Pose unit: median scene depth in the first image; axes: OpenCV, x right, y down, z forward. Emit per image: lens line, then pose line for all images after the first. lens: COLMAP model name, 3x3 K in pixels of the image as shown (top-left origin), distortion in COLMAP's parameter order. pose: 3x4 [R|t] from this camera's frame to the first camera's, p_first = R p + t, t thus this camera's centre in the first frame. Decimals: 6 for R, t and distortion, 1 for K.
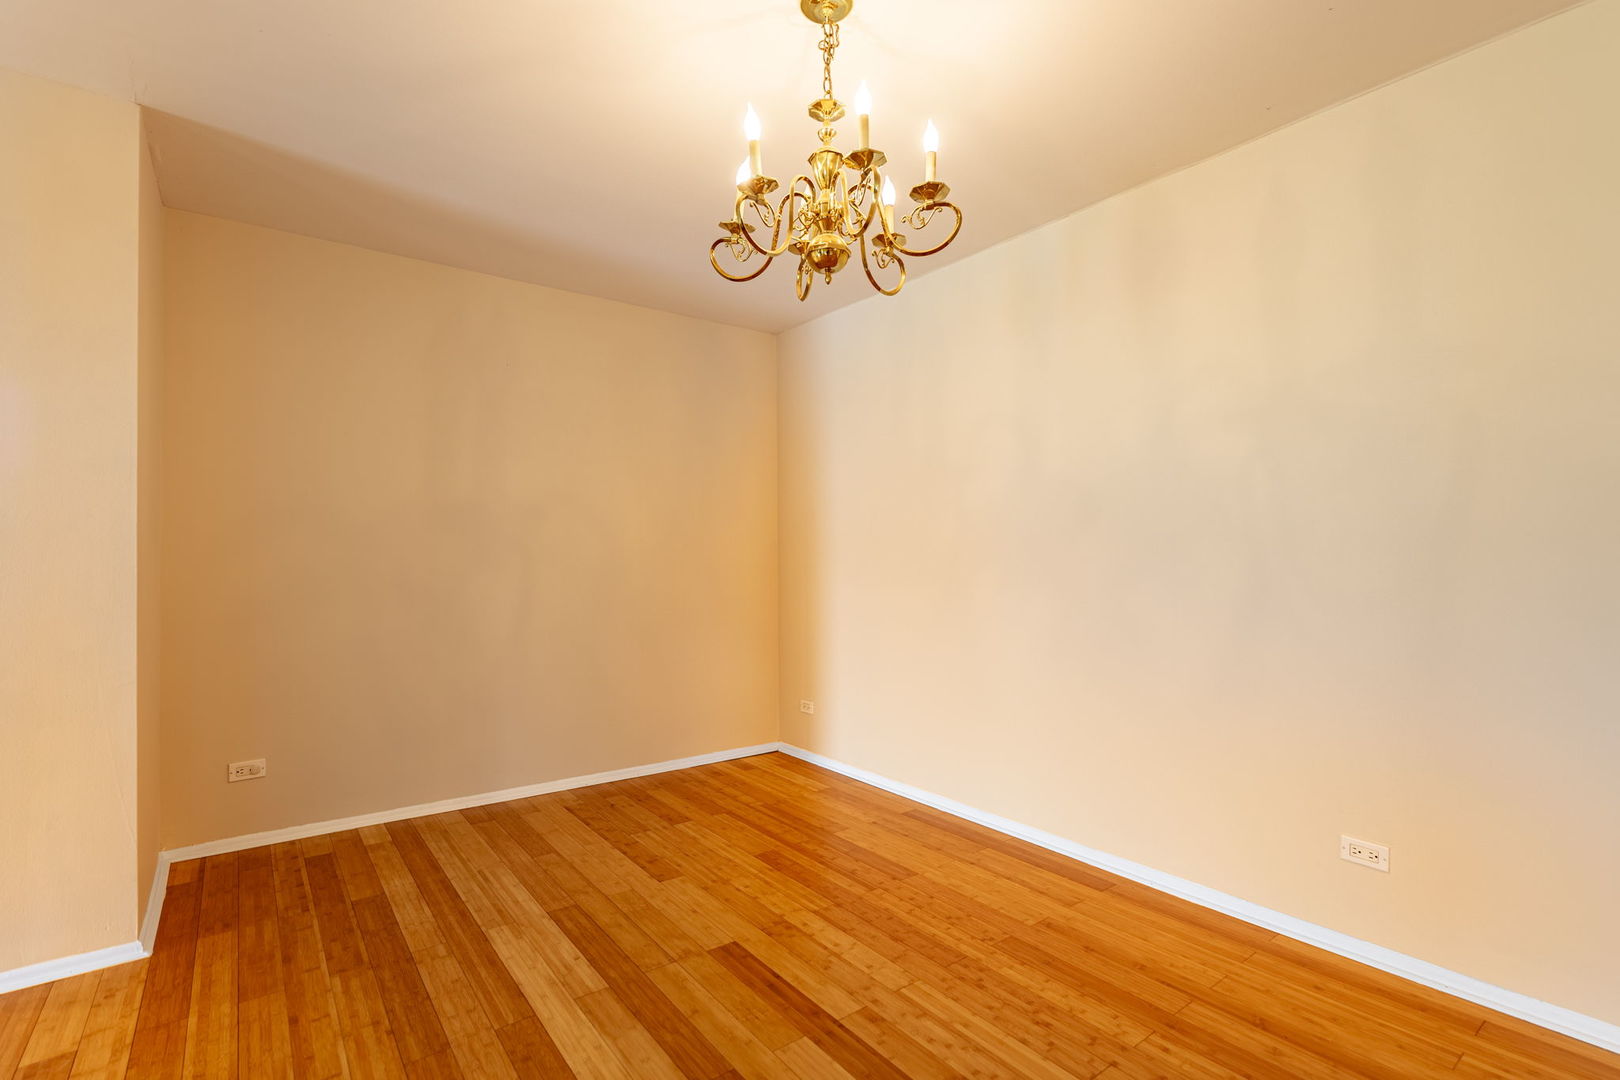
lens RADIAL K [[750.5, 0, 804.9], [0, 750.5, 549.2], [0, 0, 1]] dist [-0.000959, -0.000295]
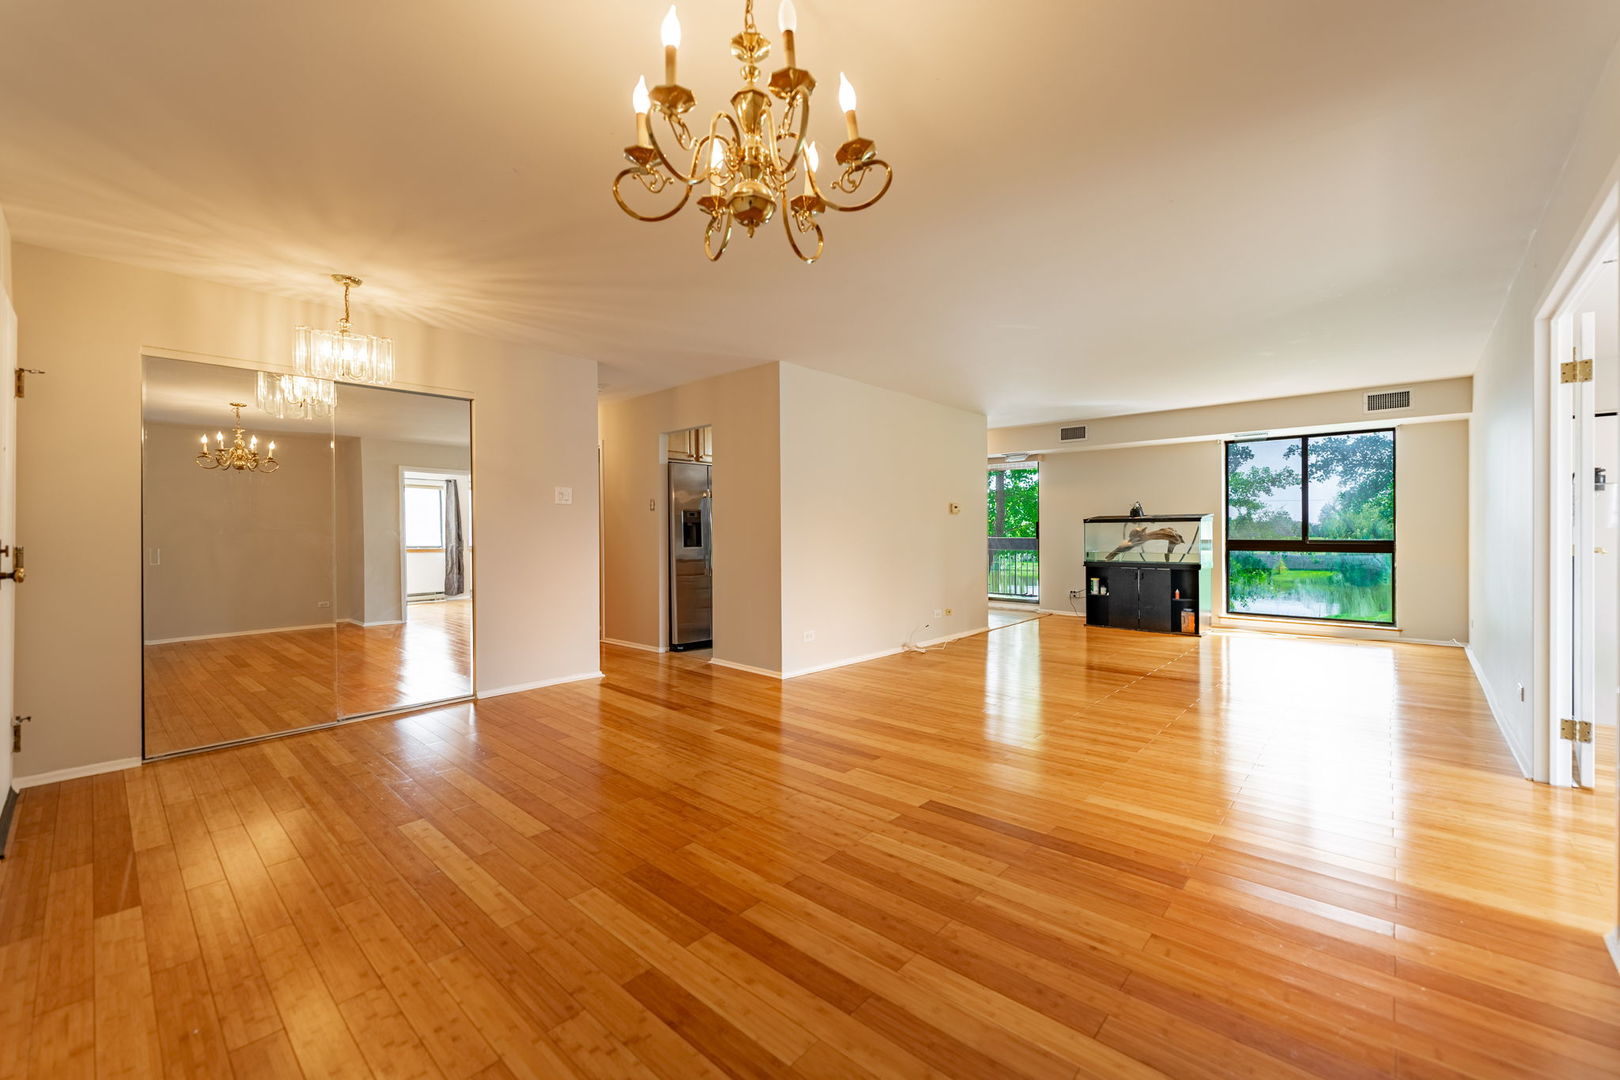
lens RADIAL K [[650.7, 0, 819.1], [0, 650.7, 538.9], [0, 0, 1]] dist [0.001290, -0.000125]
pose [[-0.981416, 0.014018, -0.191382, 0.078454], [0.013013, 0.999894, 0.006506, 0.012686], [0.191453, 0.003894, -0.981494, 1.308484]]
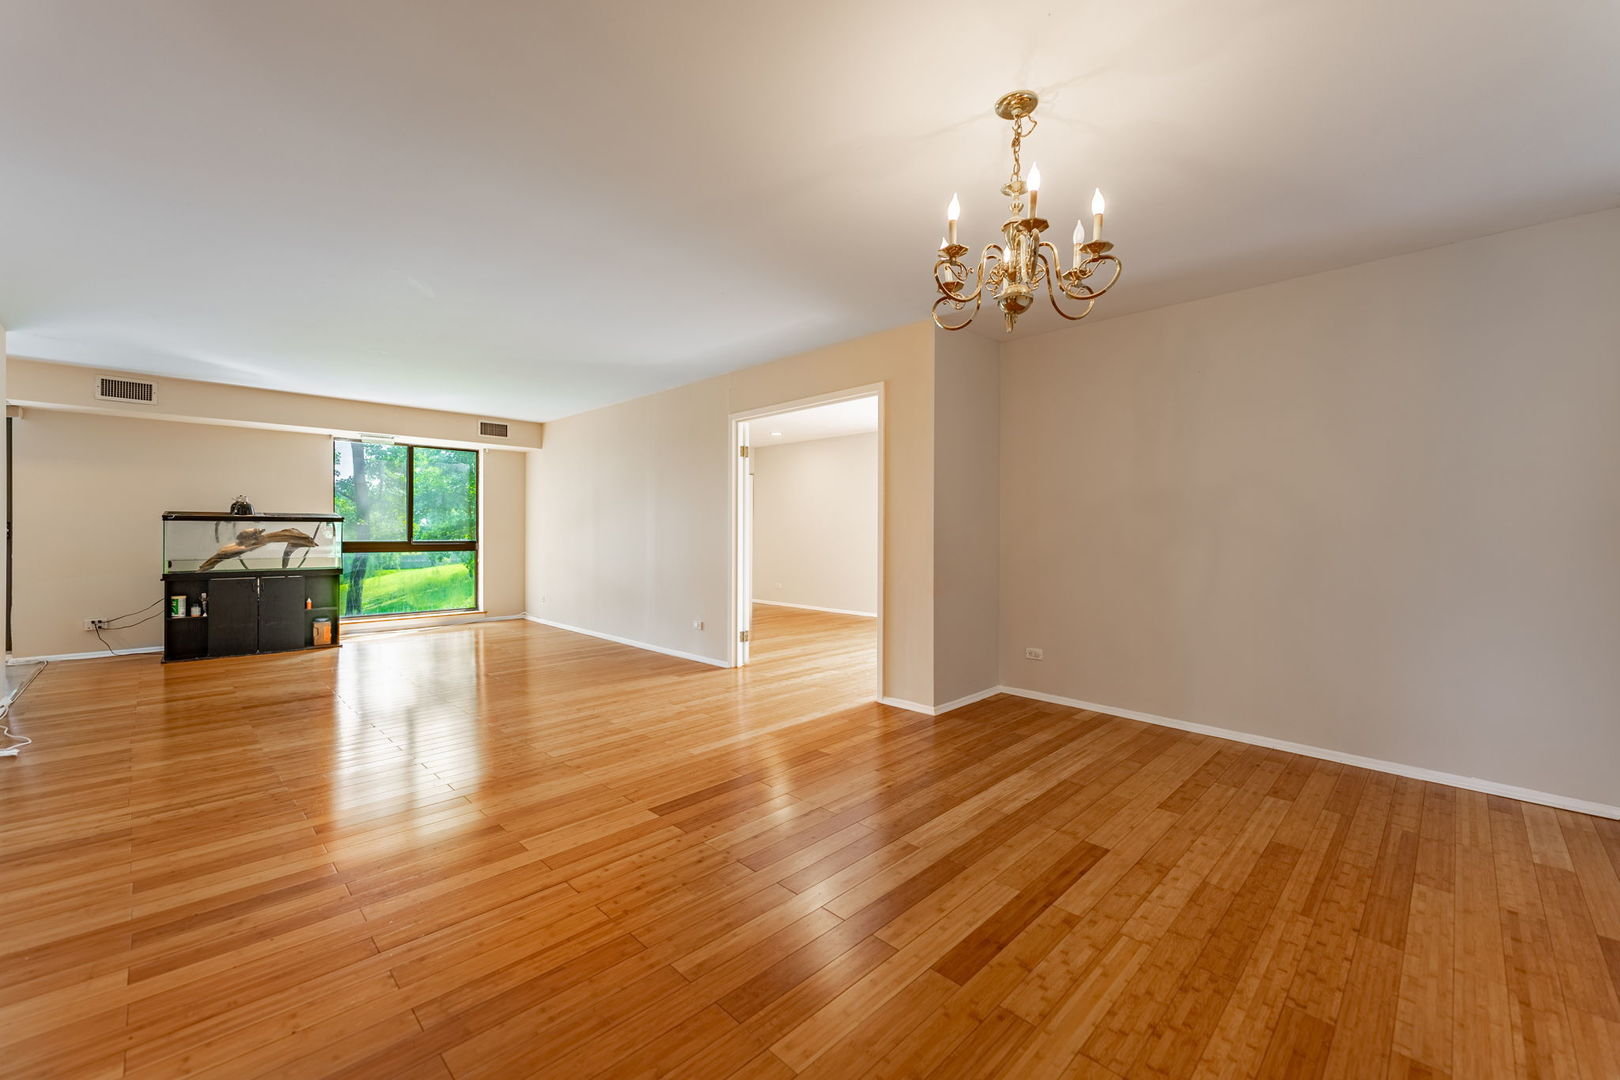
lens RADIAL K [[650.7, 0, 819.1], [0, 650.7, 538.9], [0, 0, 1]] dist [0.001290, -0.000125]
pose [[0.140321, 0.017528, -0.989951, 0.803913], [0.002286, 0.999835, 0.018027, 0.001227], [0.990103, -0.004792, 0.140258, 0.360760]]
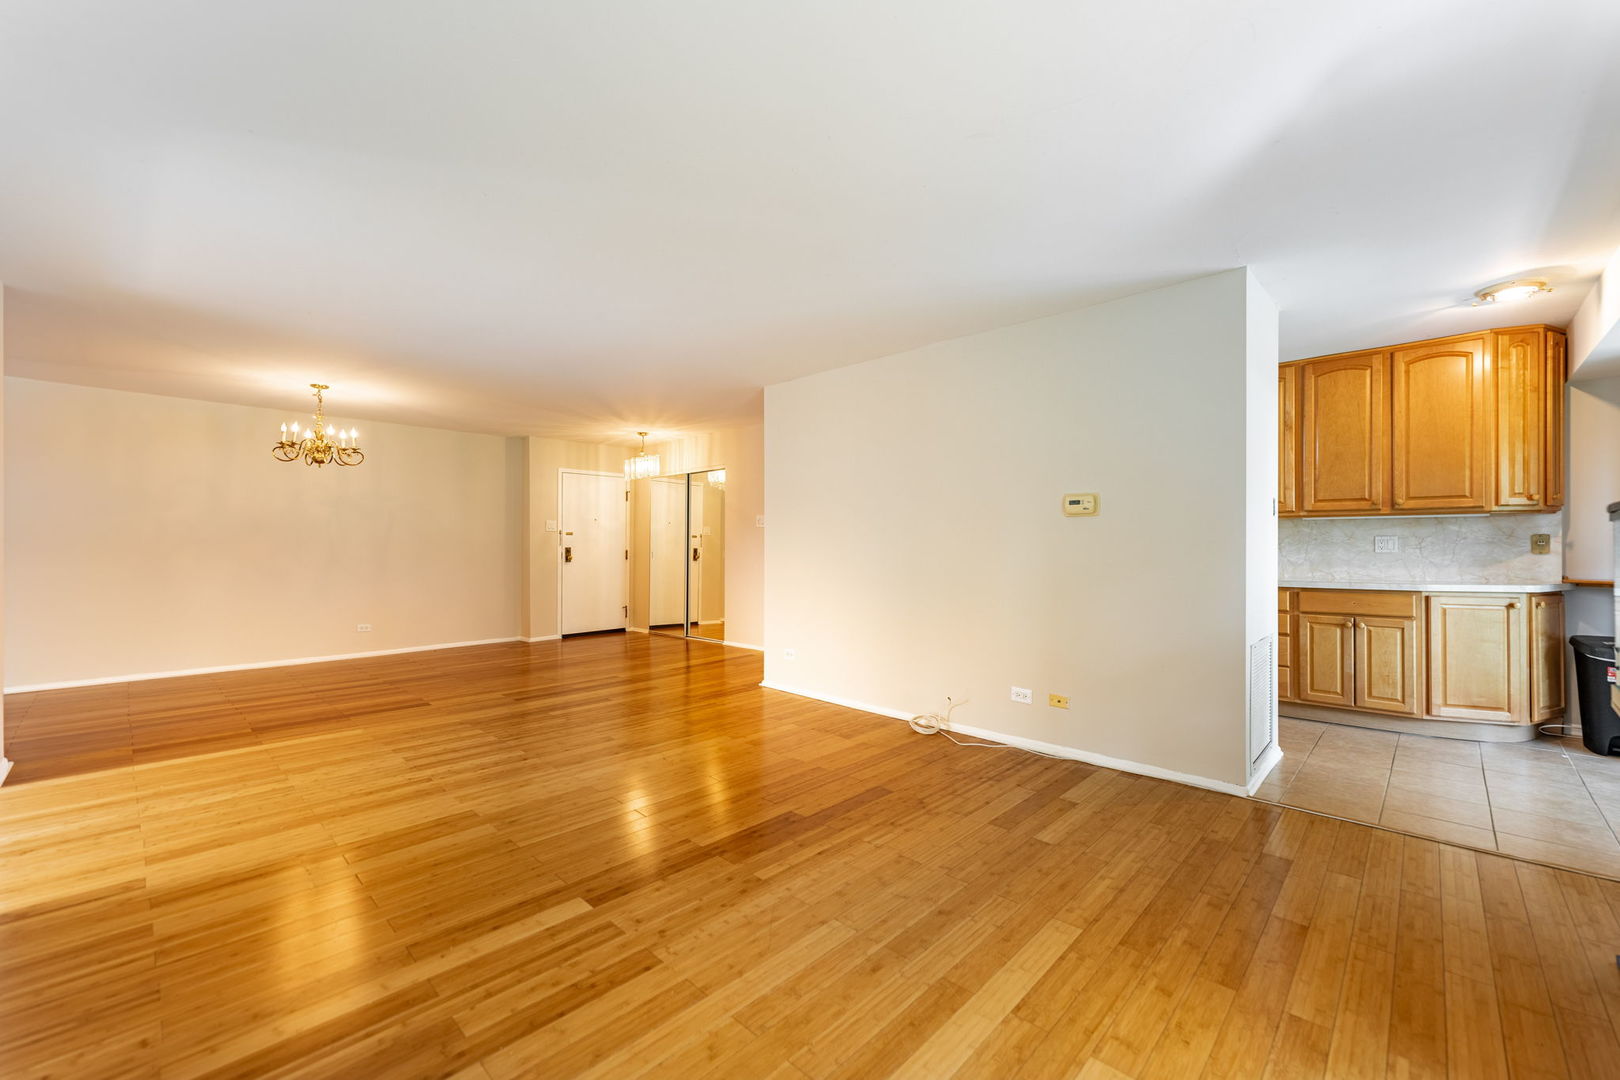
lens RADIAL K [[641.4, 0, 806.0], [0, 641.4, 546.3], [0, 0, 1]] dist [0.000269, -0.000184]
pose [[-0.161330, 0.006737, 0.986878, -2.396995], [-0.007970, 0.999935, -0.008129, 0.017332], [-0.986868, -0.009177, -0.161266, -0.565288]]
